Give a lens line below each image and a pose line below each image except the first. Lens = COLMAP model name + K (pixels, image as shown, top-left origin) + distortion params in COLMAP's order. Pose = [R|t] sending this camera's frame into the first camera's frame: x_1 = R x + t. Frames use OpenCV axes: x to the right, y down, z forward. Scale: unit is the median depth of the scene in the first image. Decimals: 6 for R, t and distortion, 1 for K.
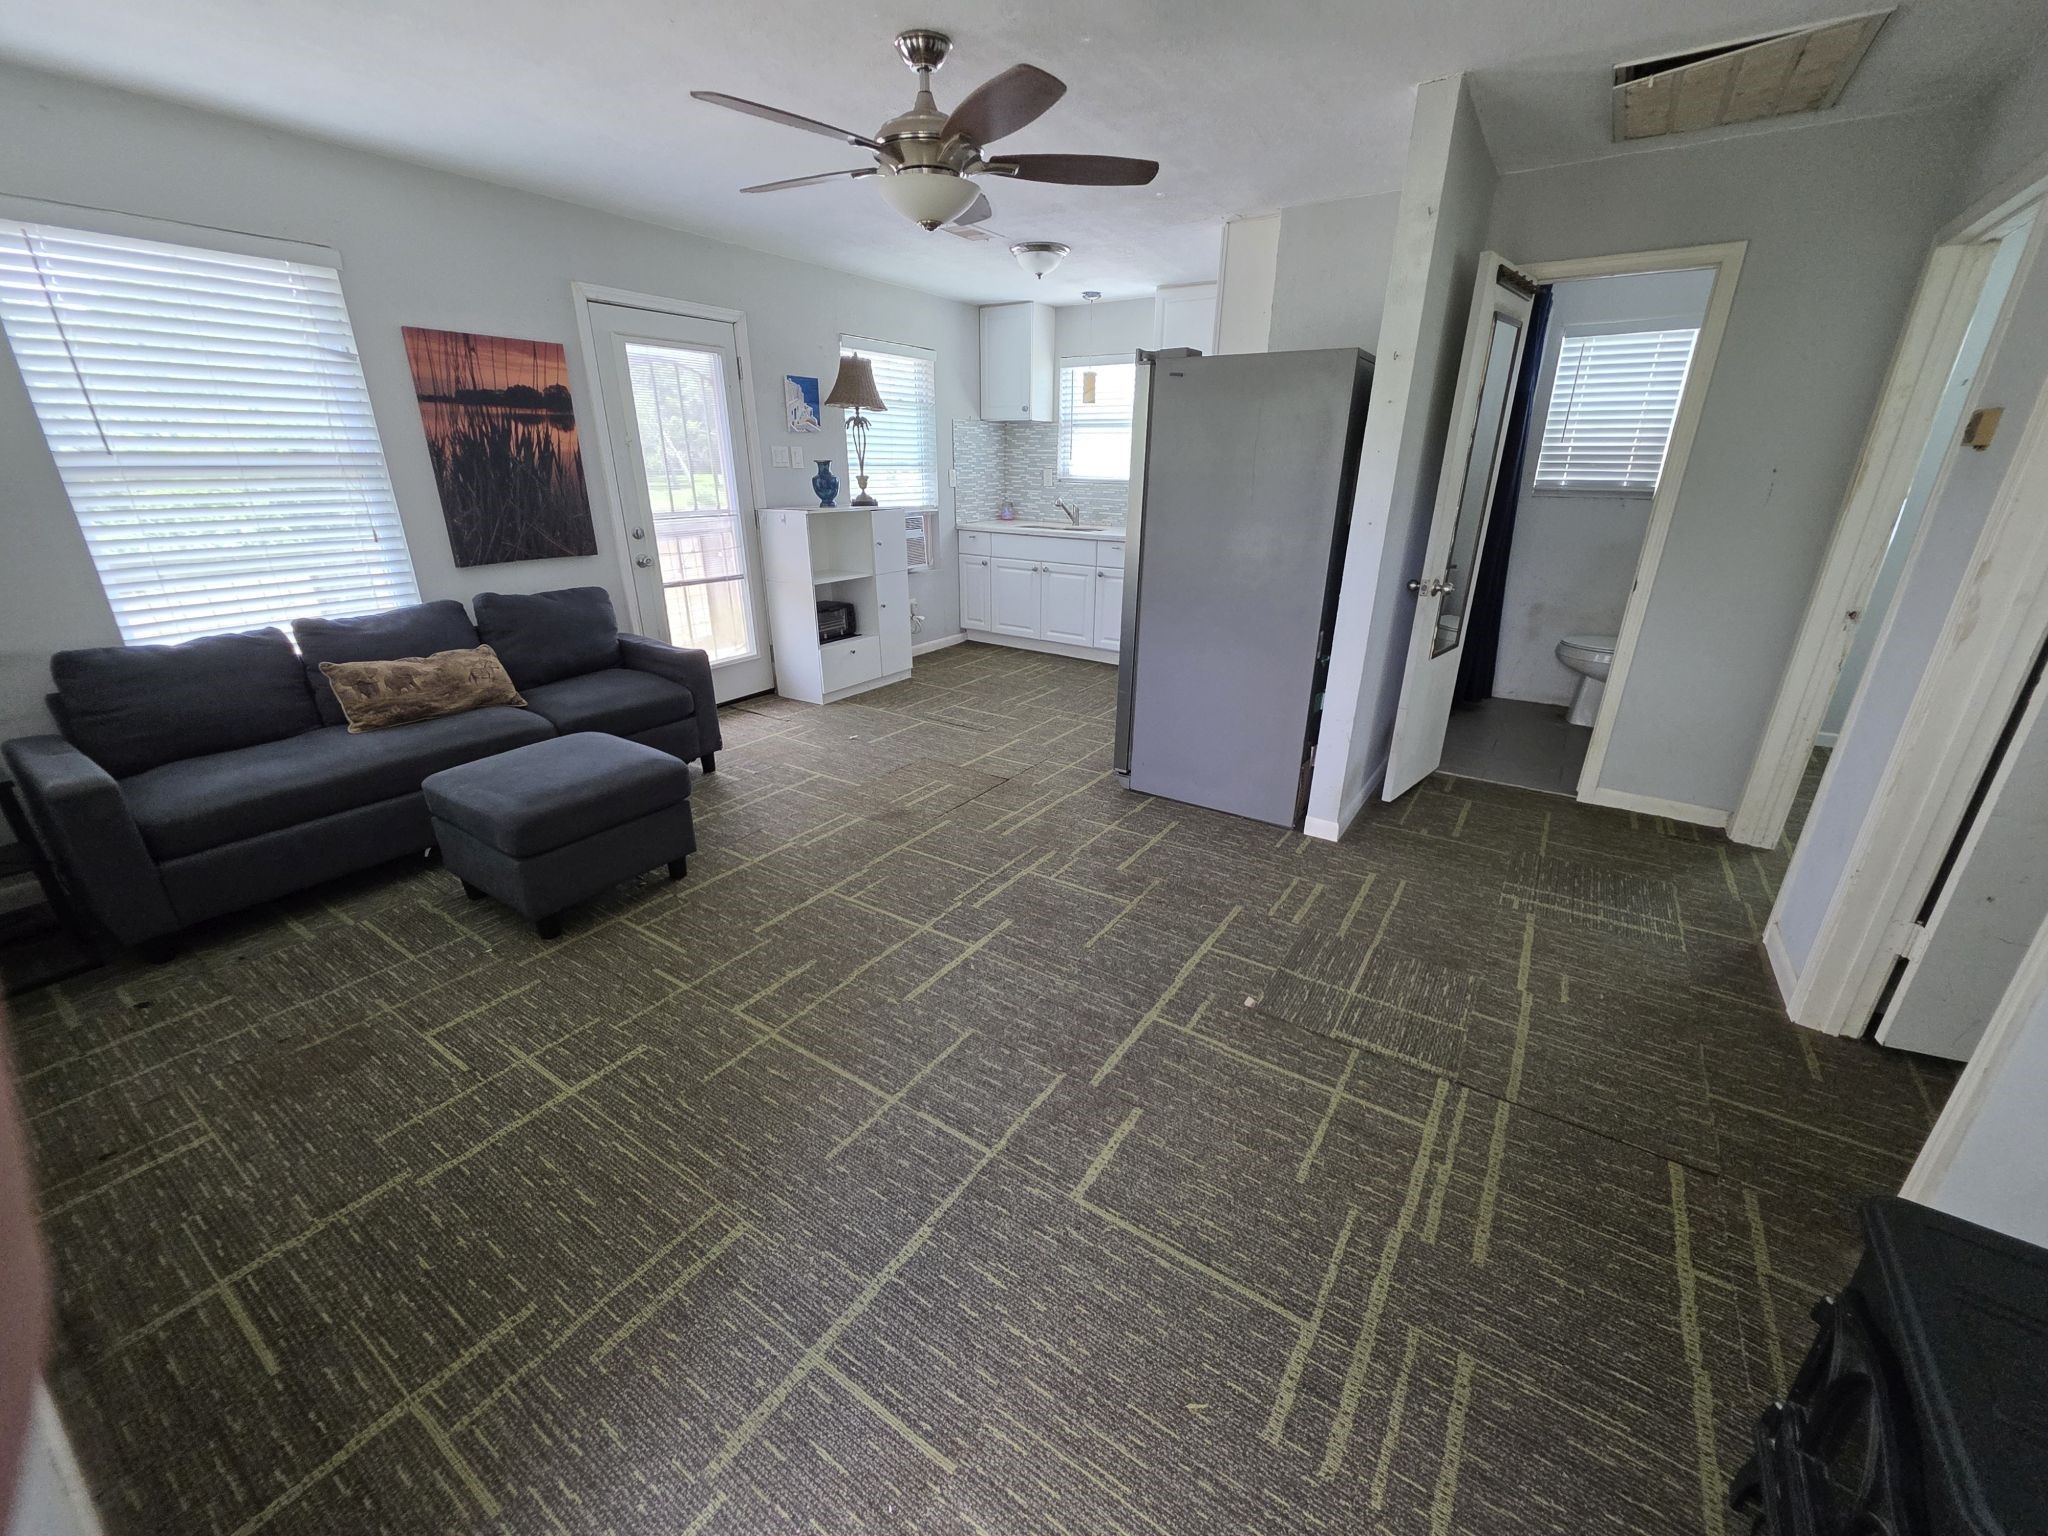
lens RADIAL K [[816.5, 0, 1033.0], [0, 816.5, 767.4], [0, 0, 1]] dist [0.001565, -0.000952]
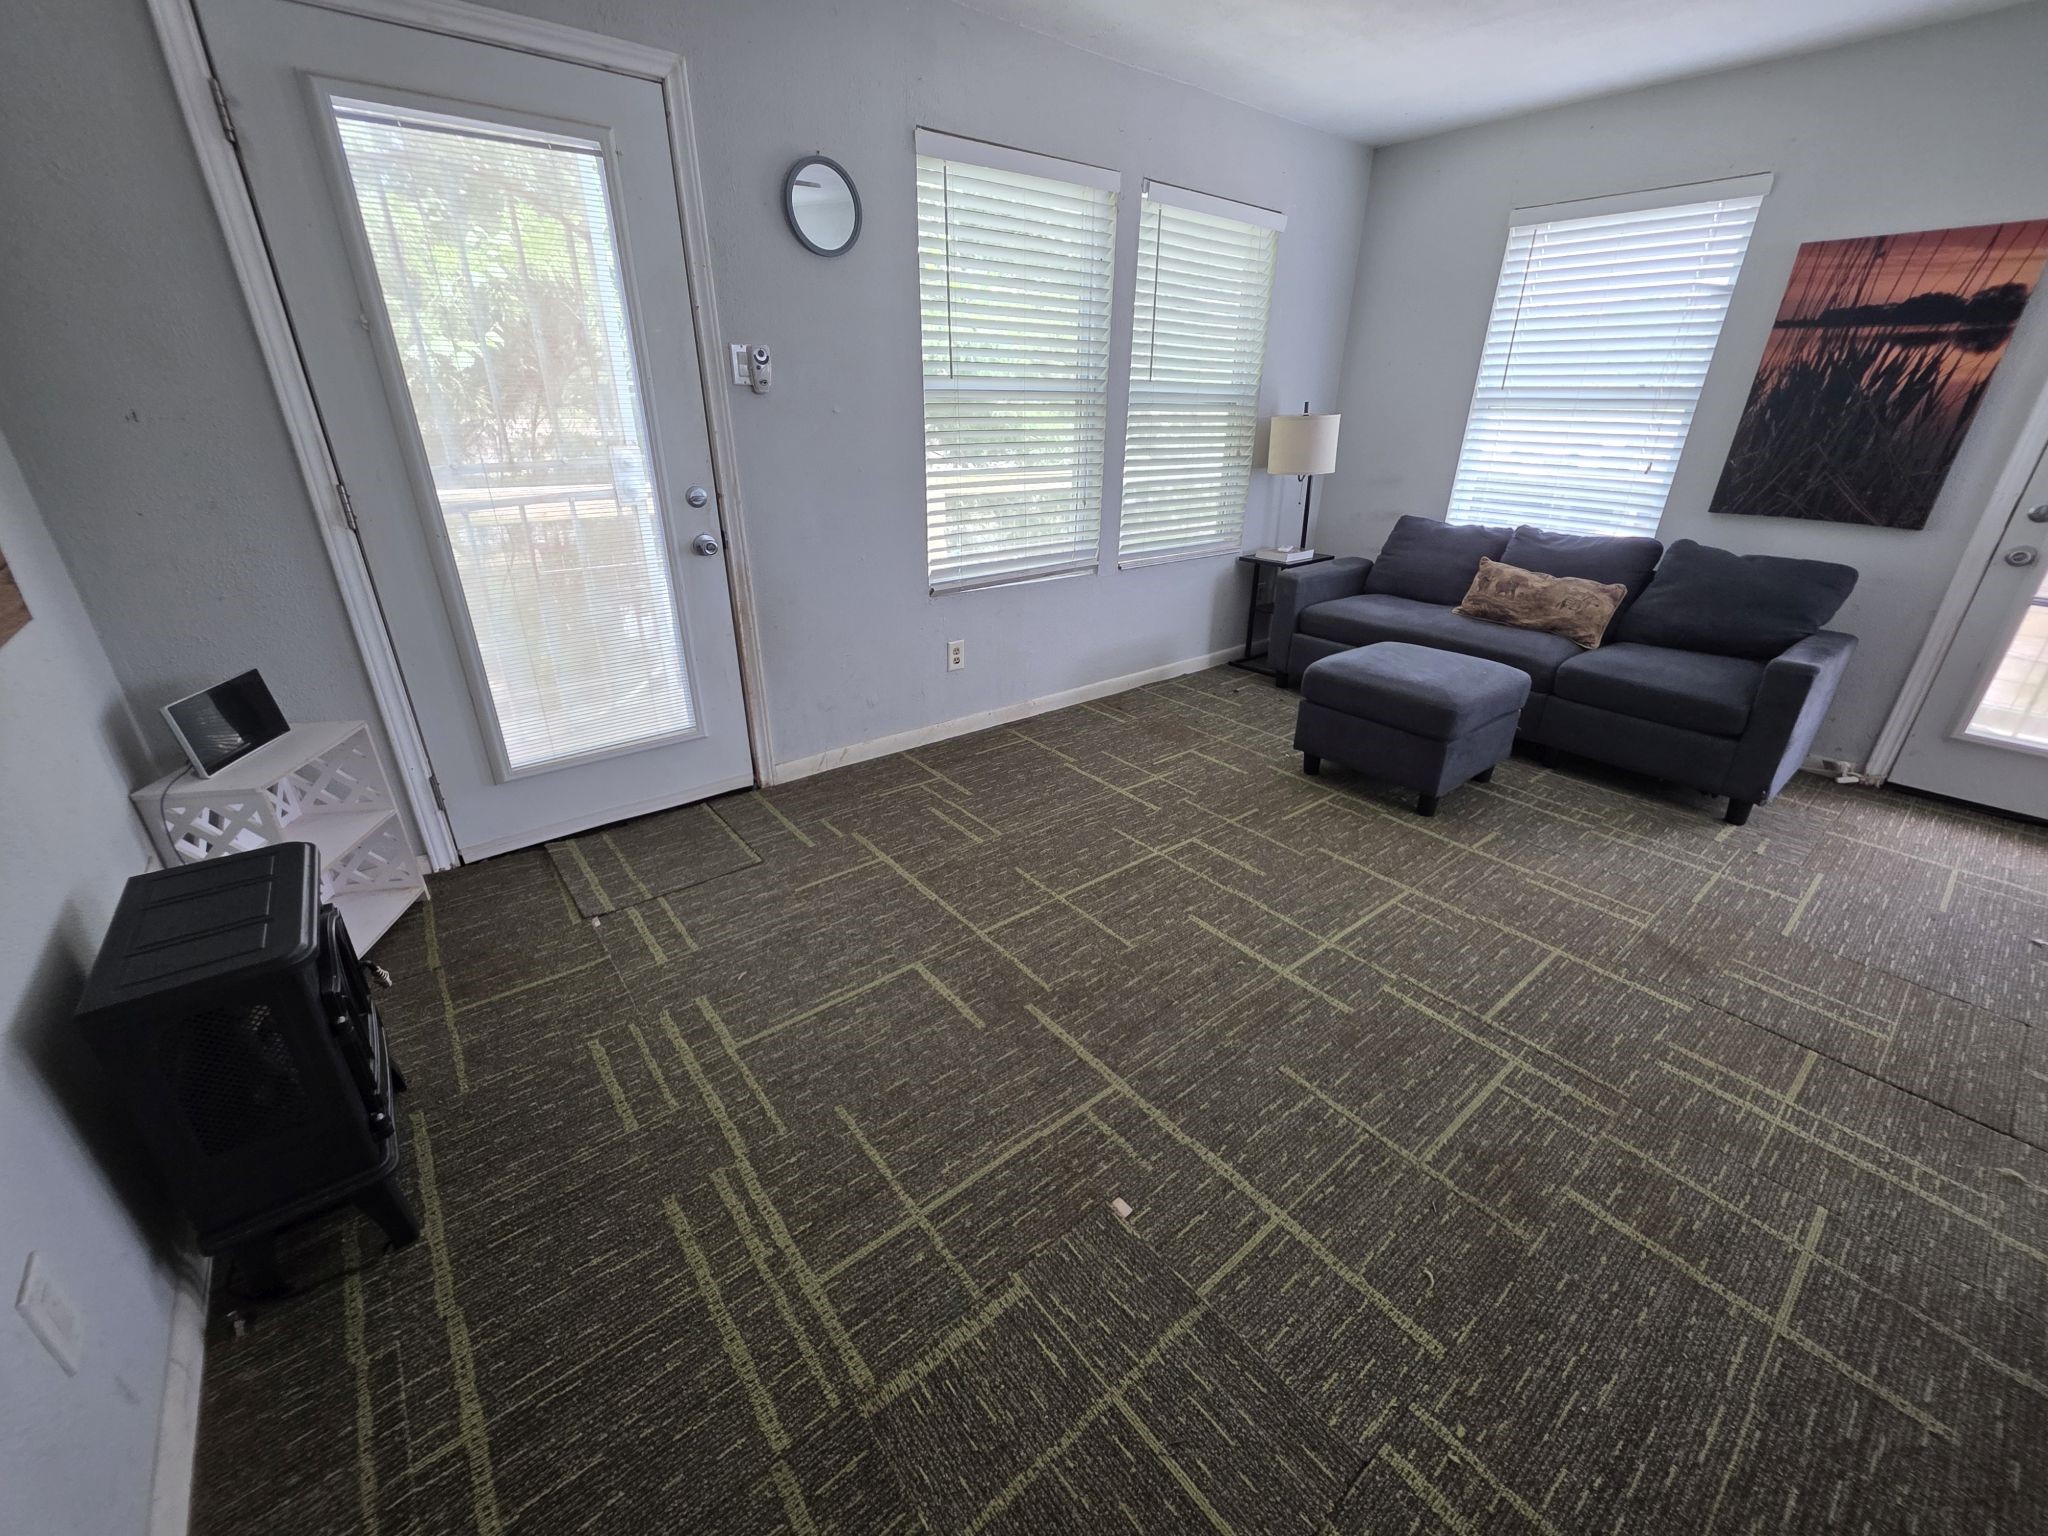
lens RADIAL K [[821.3, 0, 1032.4], [0, 821.3, 765.3], [0, 0, 1]] dist [0.000803, 0.000404]
pose [[-0.299675, 0.377053, -0.876371, 0.474654], [-0.354261, 0.808932, 0.469178, -0.180454], [0.885830, 0.451065, -0.108841, 0.556560]]
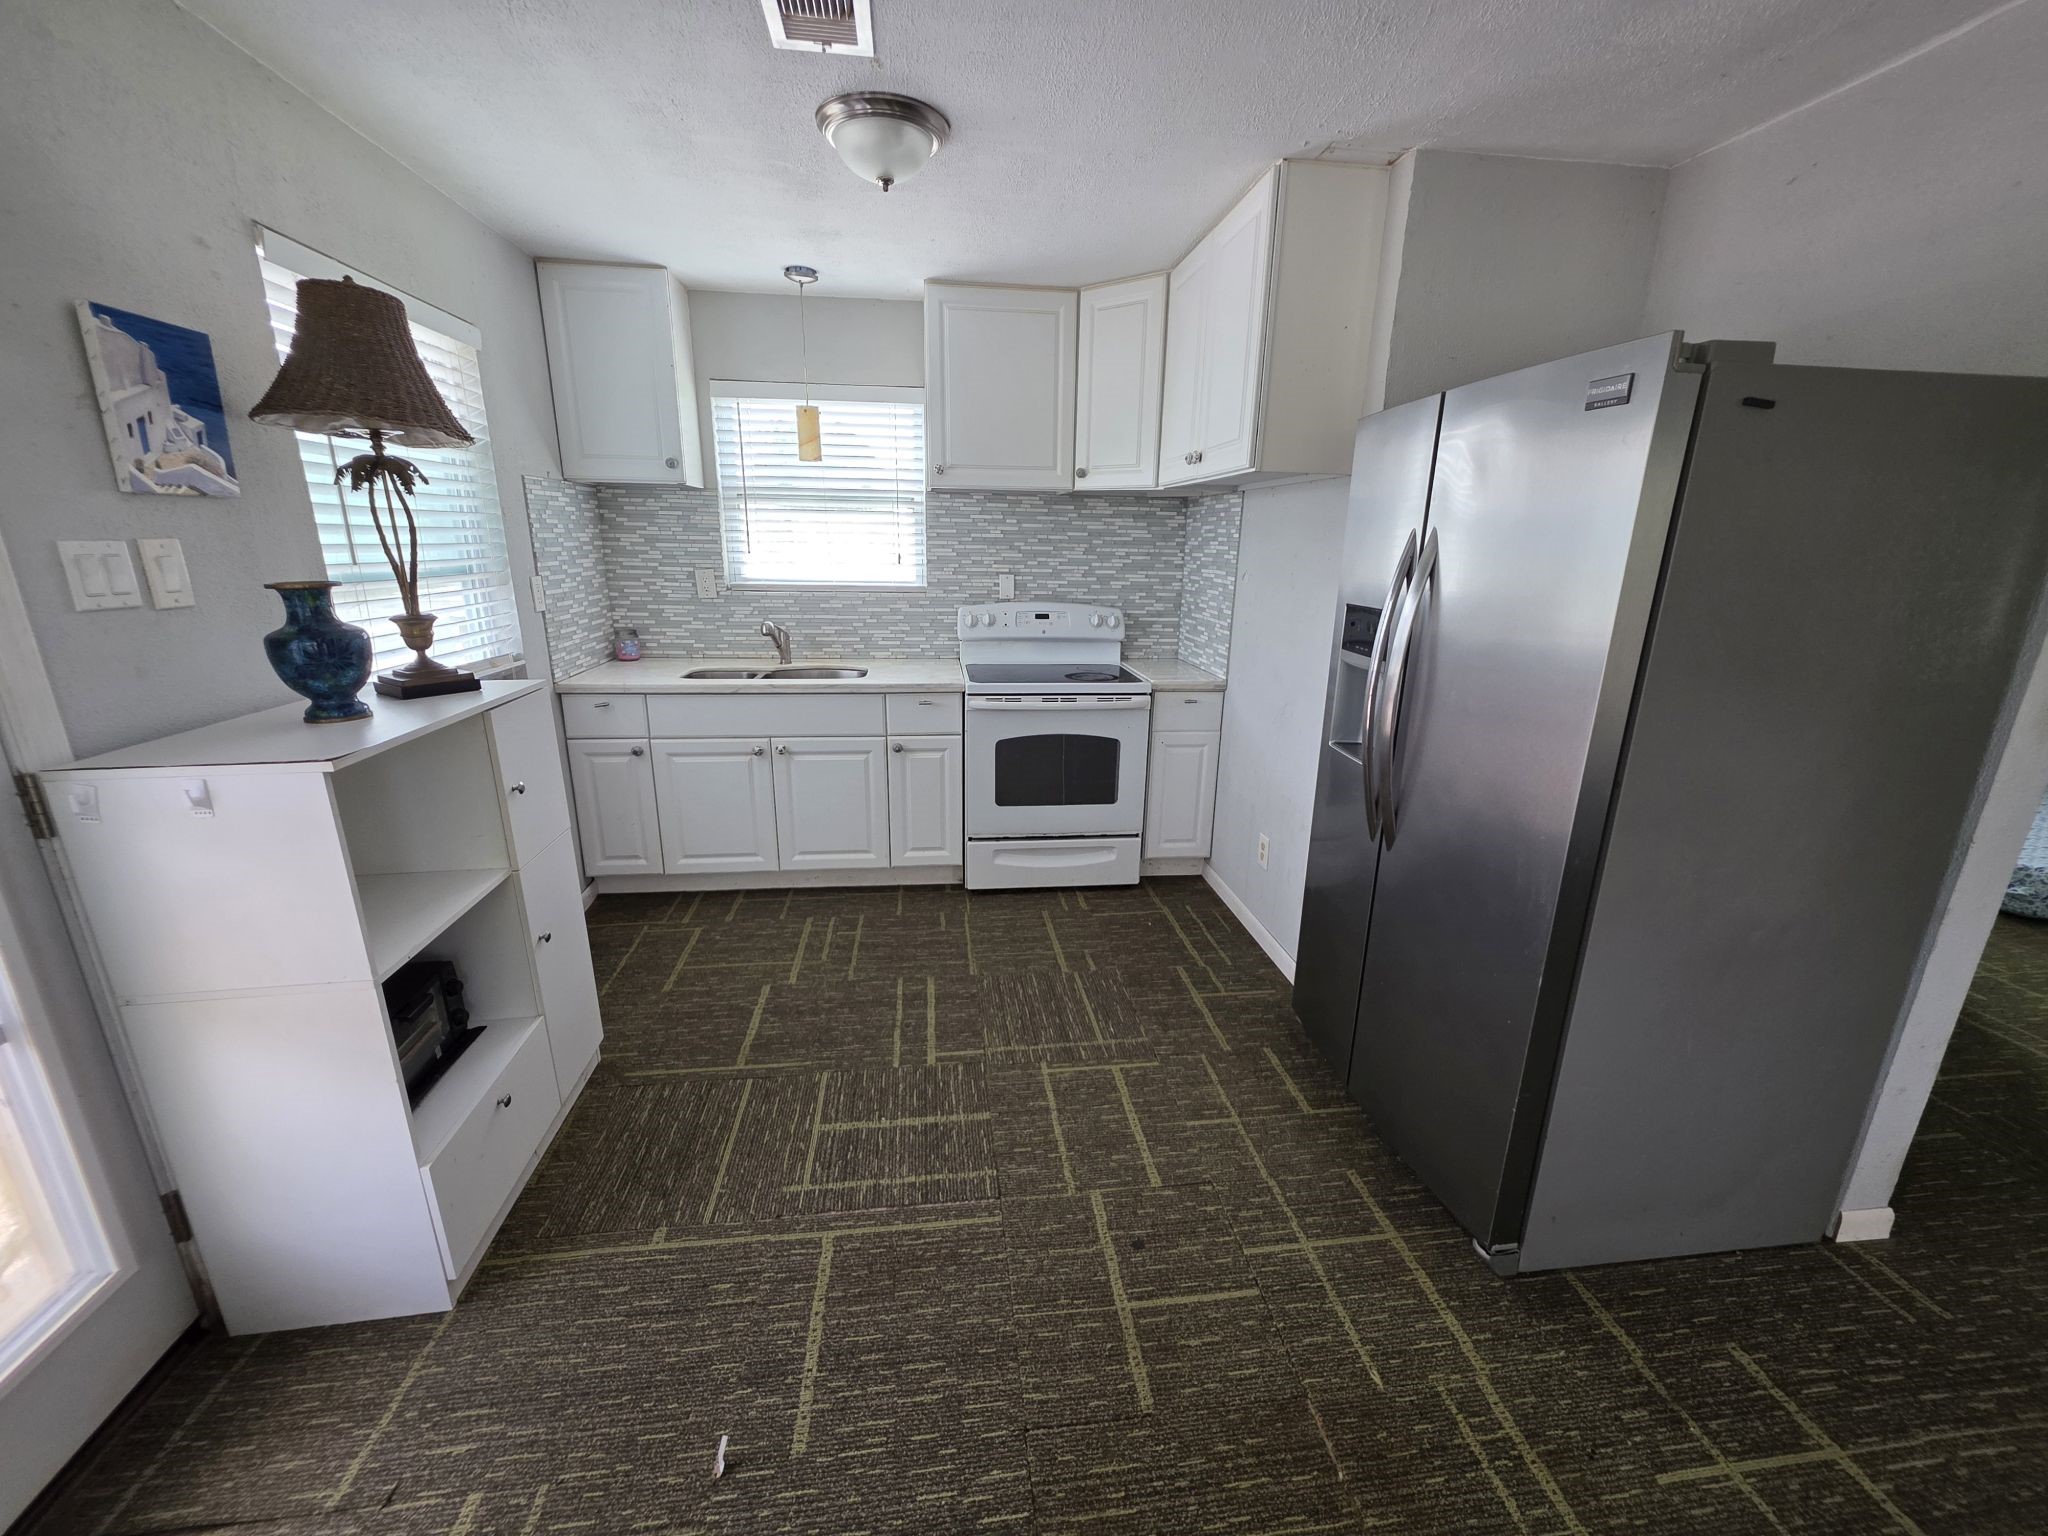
lens RADIAL K [[816.5, 0, 1033.0], [0, 816.5, 767.4], [0, 0, 1]] dist [0.001565, -0.000952]
pose [[0.758358, -0.174850, 0.627950, -0.352227], [0.223476, 0.974708, 0.001517, -0.336105], [-0.612333, 0.139181, 0.778252, 0.813204]]
